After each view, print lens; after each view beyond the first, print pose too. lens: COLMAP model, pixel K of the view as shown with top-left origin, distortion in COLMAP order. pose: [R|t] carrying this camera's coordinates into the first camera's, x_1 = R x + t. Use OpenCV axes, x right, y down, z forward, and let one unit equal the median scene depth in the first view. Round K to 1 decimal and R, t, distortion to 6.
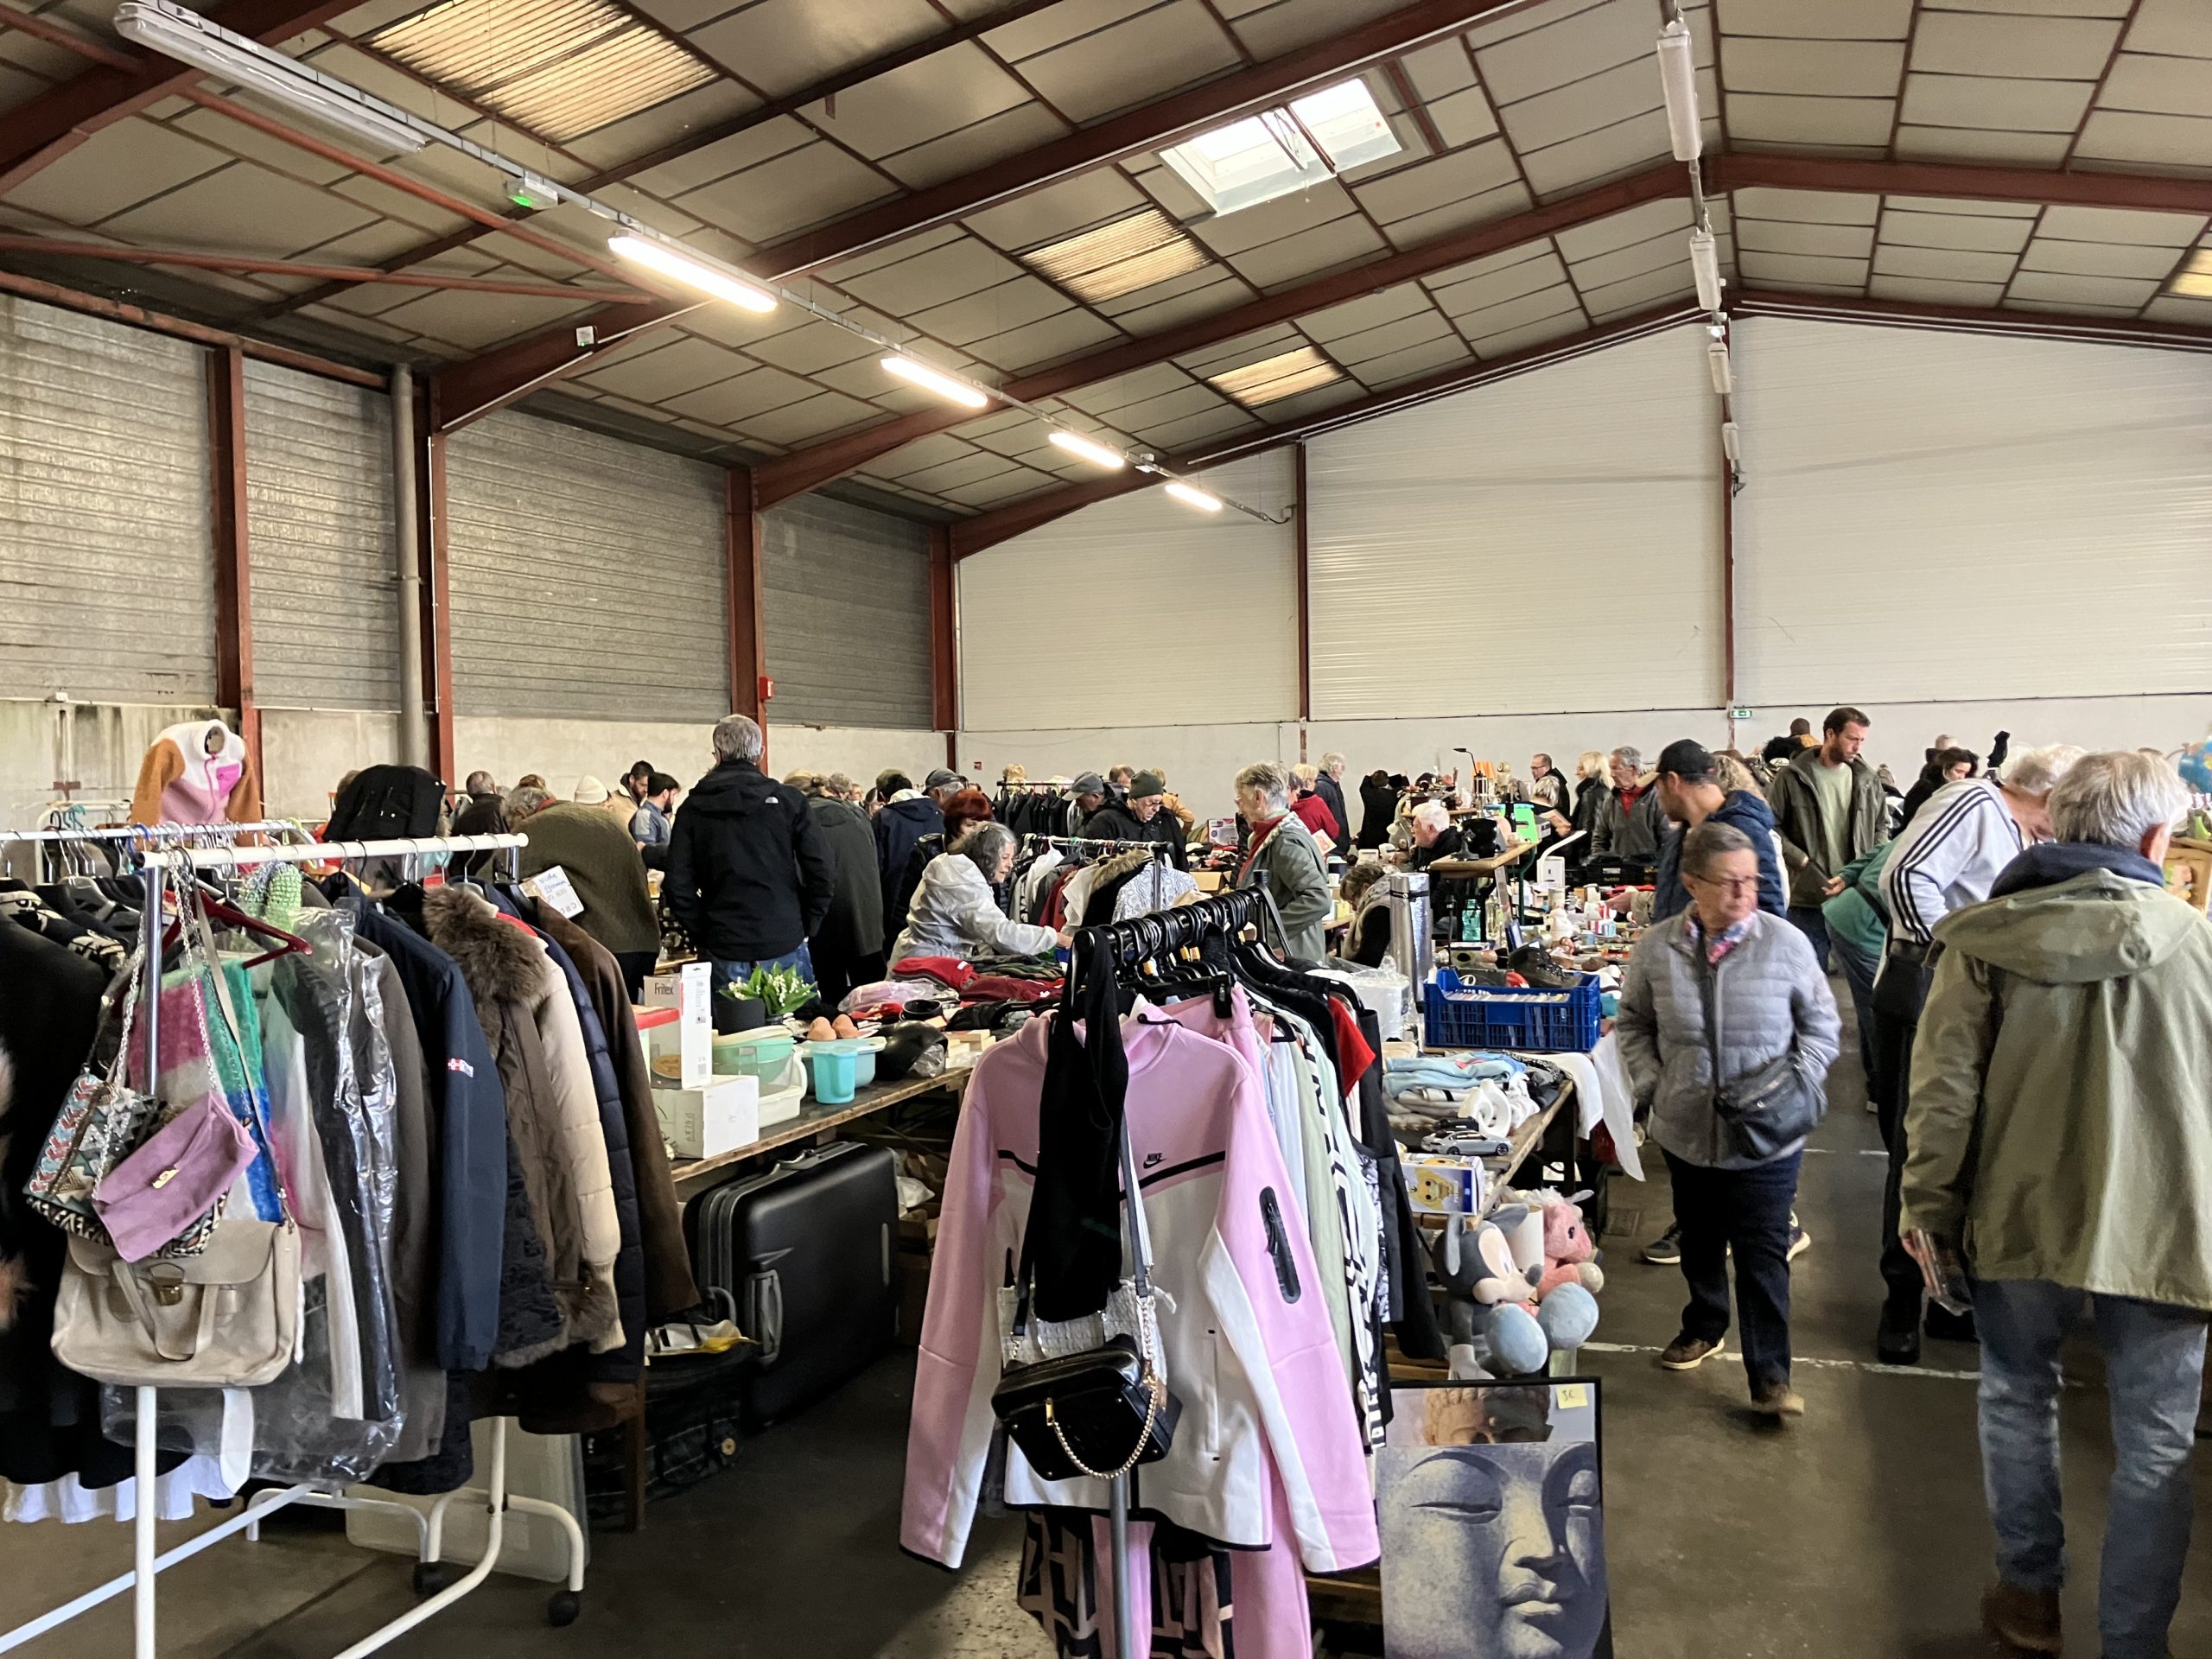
lens RADIAL K [[1769.8, 0, 1106.0], [0, 1769.8, 829.5], [0, 0, 1]] dist [-0.024972, 0.002841]
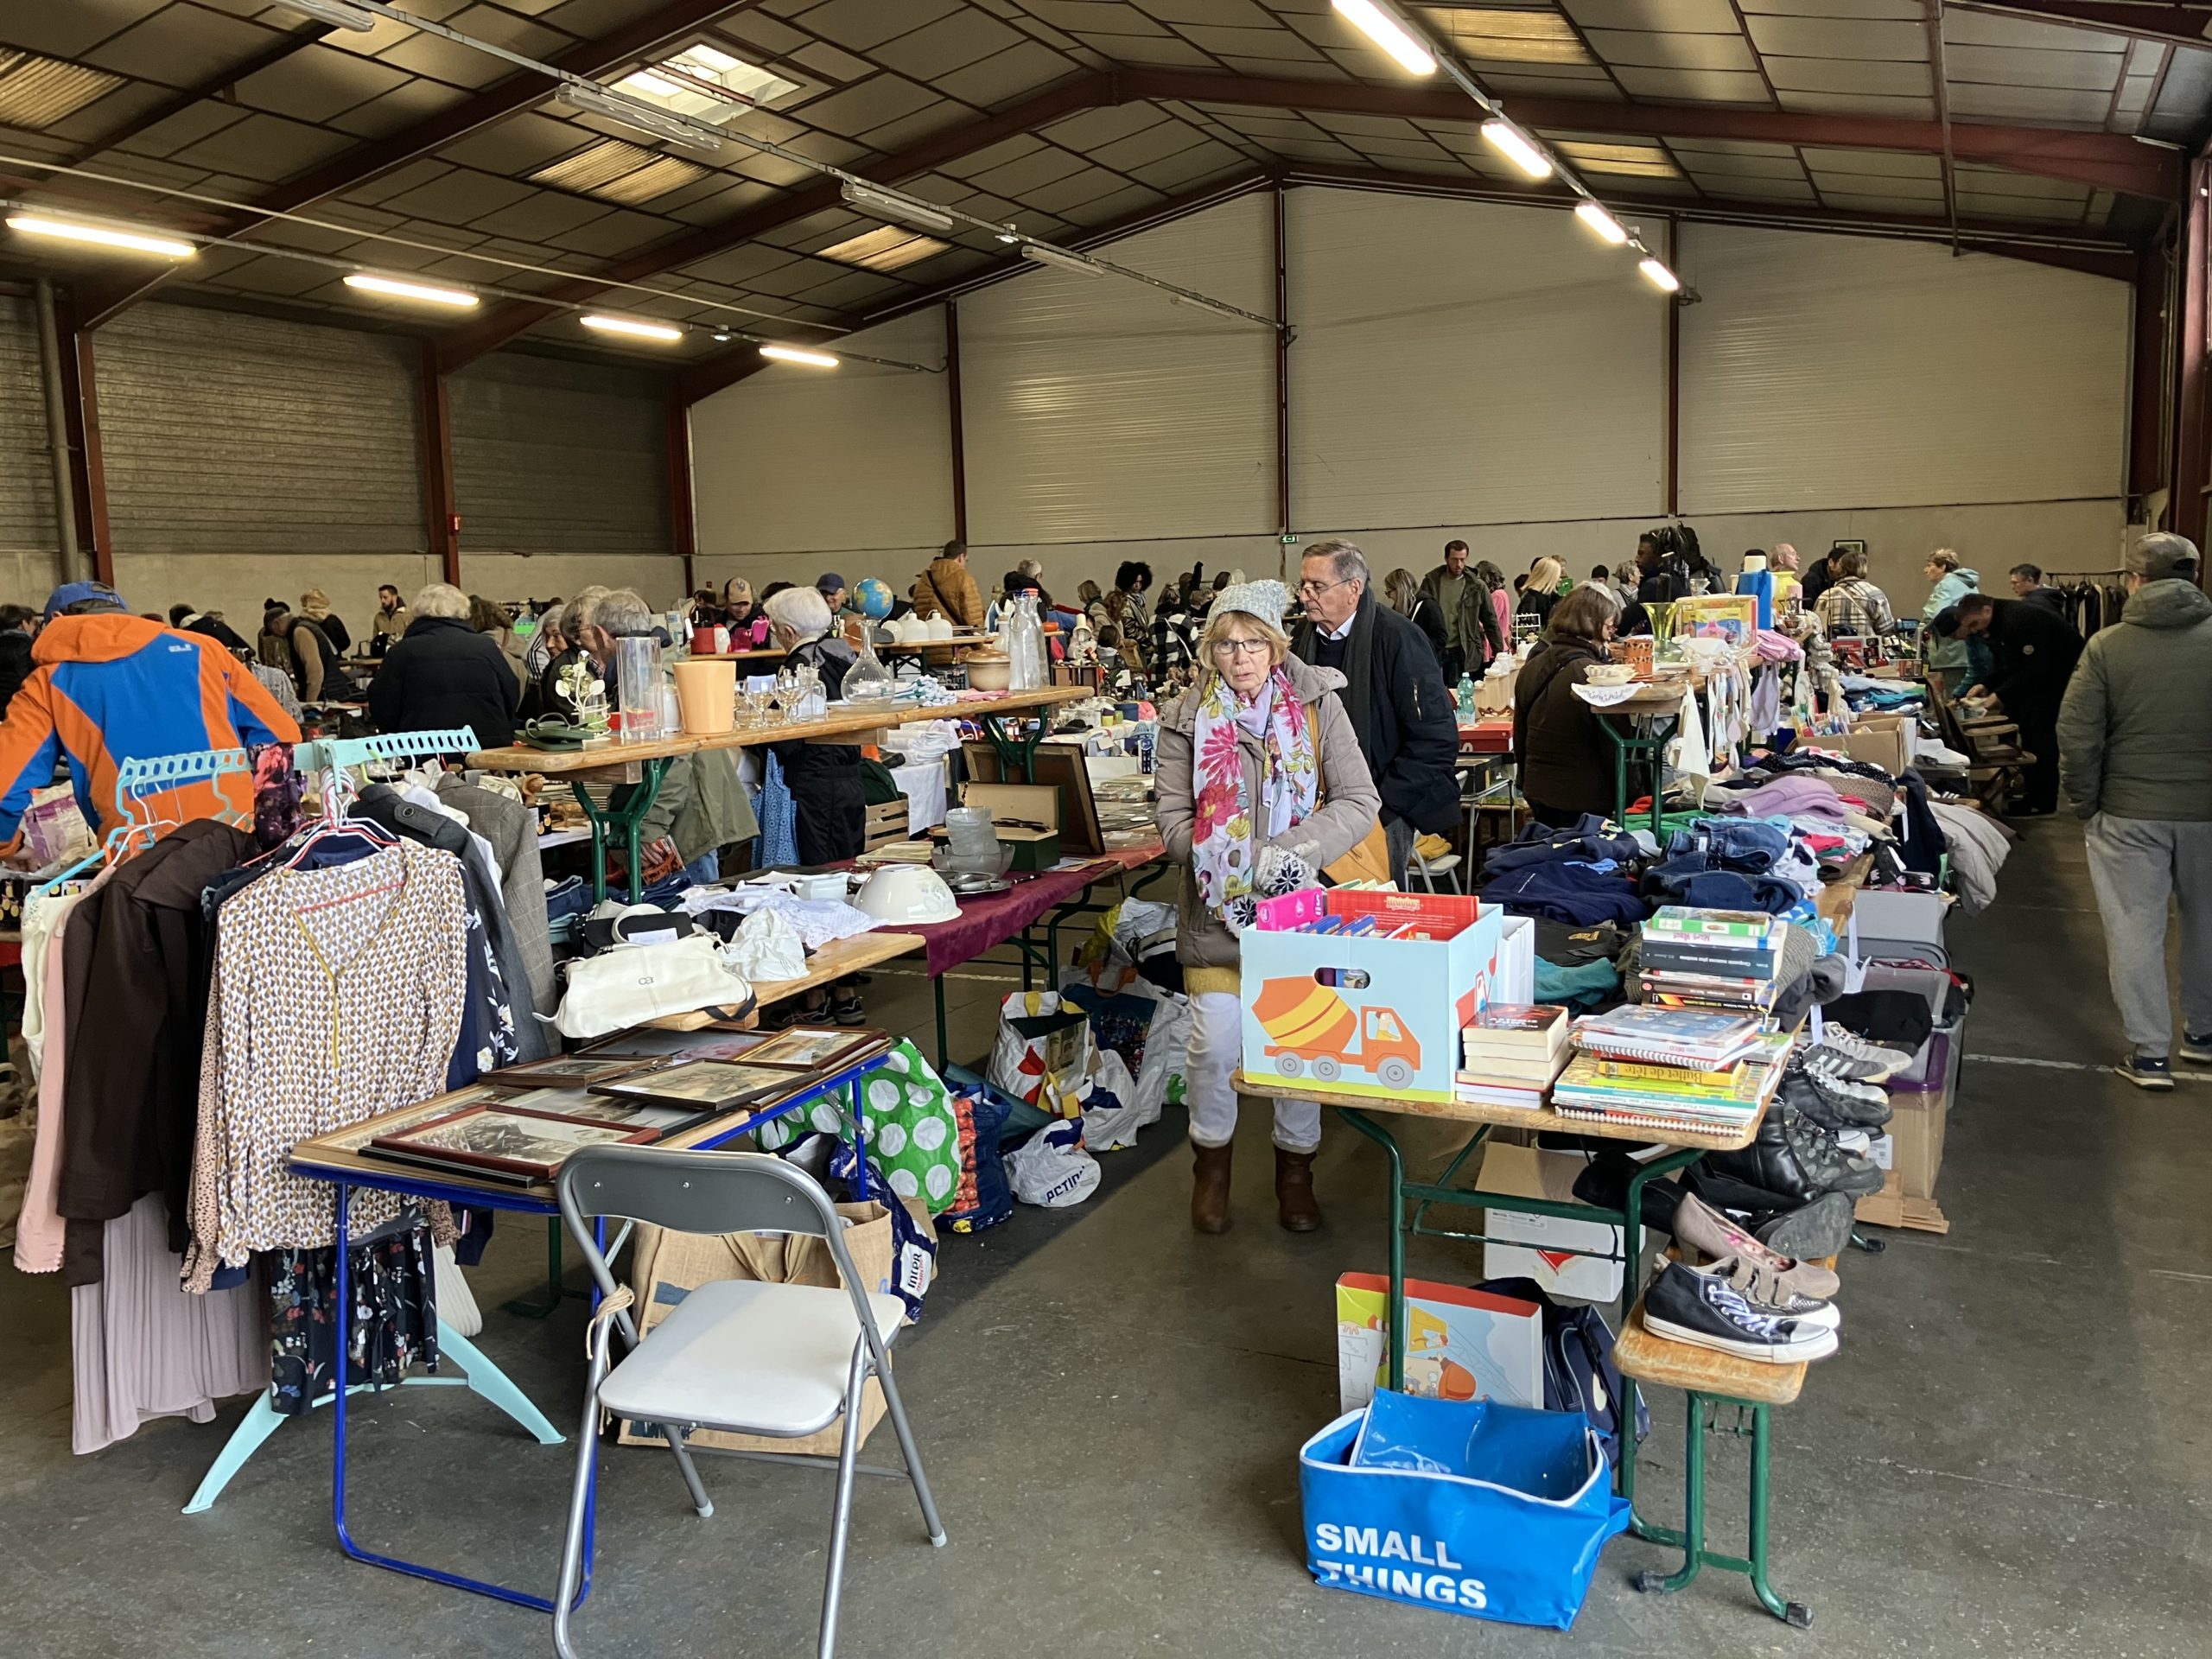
lens RADIAL K [[1758.5, 0, 1106.0], [0, 1758.5, 829.5], [0, 0, 1]] dist [0.005081, 0.007315]
pose [[0.997092, 0.005844, -0.075985, 0.412364], [0.002463, 0.994063, 0.108776, -0.001488], [0.076169, -0.108647, 0.991158, -0.227990]]
